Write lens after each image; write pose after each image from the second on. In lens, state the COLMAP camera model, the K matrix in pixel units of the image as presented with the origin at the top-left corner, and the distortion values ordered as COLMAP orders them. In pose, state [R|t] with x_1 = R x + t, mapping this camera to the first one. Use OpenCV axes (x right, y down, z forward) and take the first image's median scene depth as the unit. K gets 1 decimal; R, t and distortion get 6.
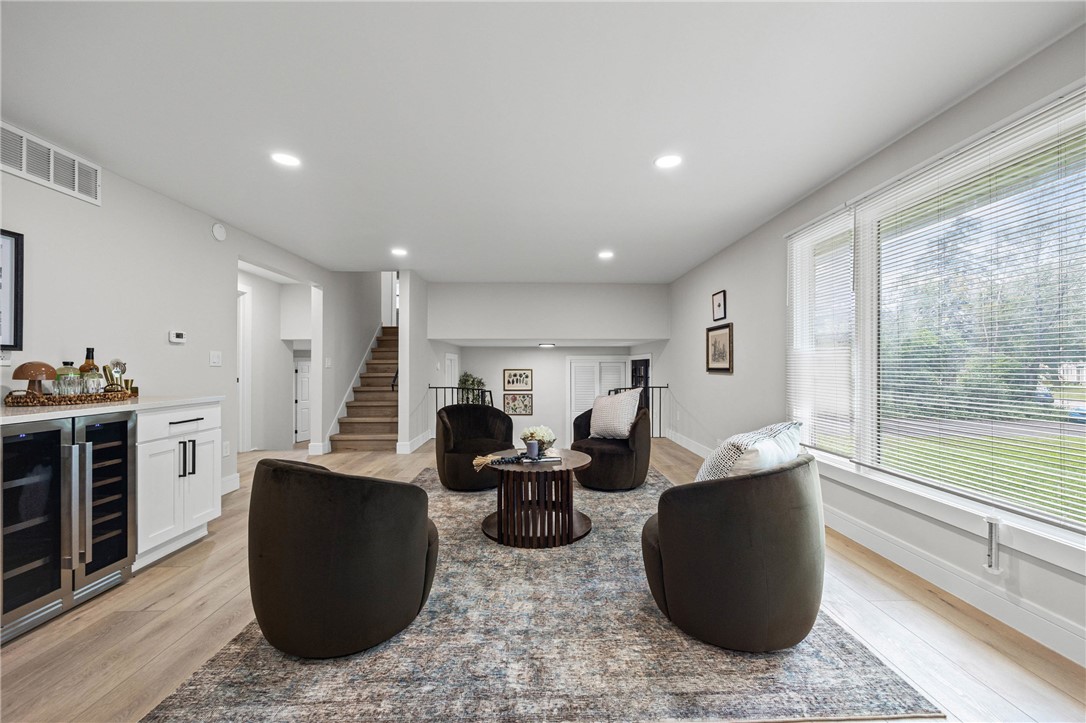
lens RADIAL K [[422.1, 0, 542.6], [0, 422.1, 365.8], [0, 0, 1]] dist [0.001284, 0.000061]
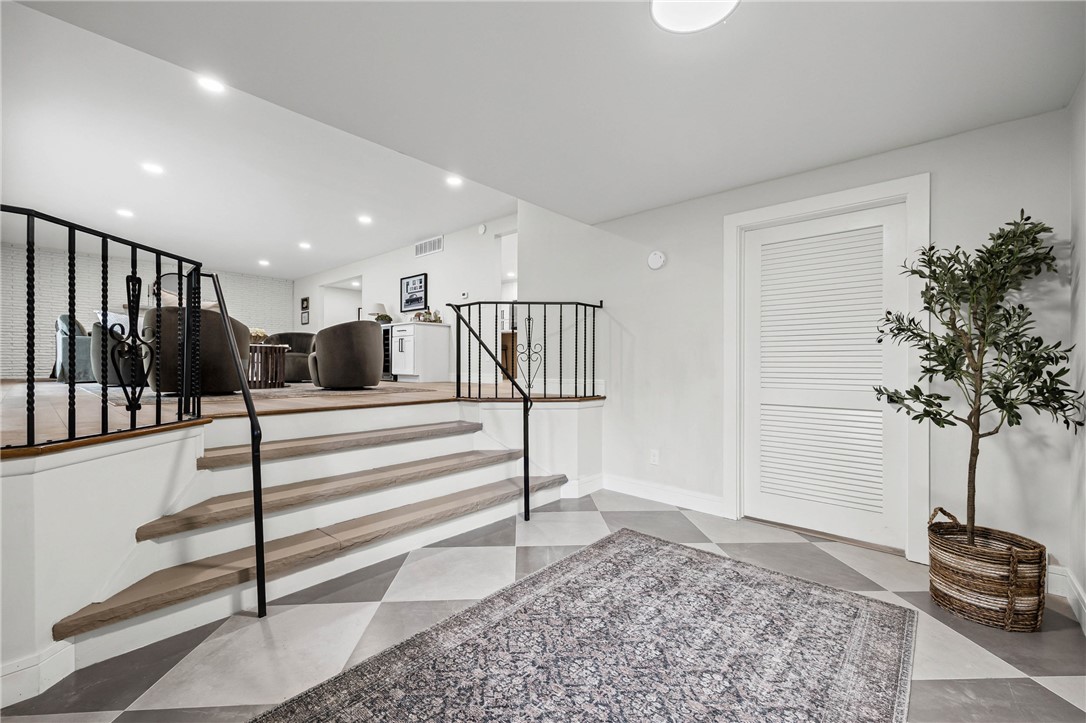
lens RADIAL K [[458.3, 0, 545.8], [0, 458.3, 362.6], [0, 0, 1]] dist [0.013209, 0.000014]
pose [[-0.674667, -0.000787, -0.738122, 0.626061], [0.001770, 0.999995, -0.002684, 0.332801], [0.738120, -0.003117, -0.674662, 3.525076]]
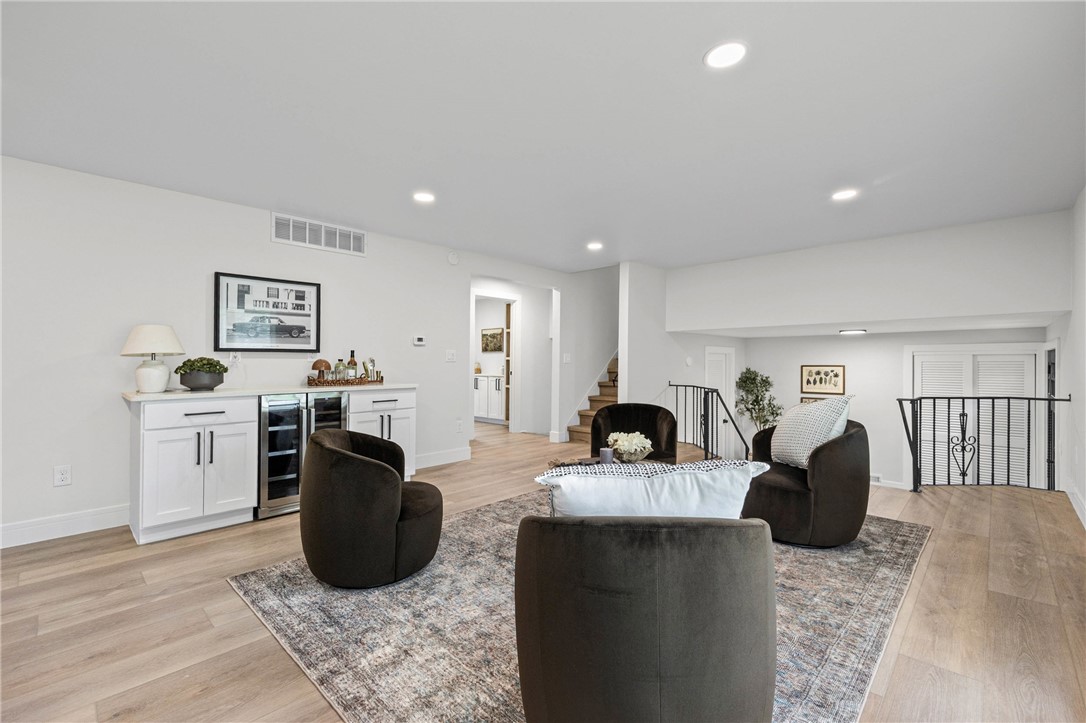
lens RADIAL K [[458.3, 0, 545.8], [0, 458.3, 362.6], [0, 0, 1]] dist [0.013209, 0.000014]
pose [[0.714559, 0.000670, -0.699575, 0.610763], [0.002246, 0.999992, 0.003252, -0.000928], [0.699571, -0.003895, 0.714552, 0.278091]]
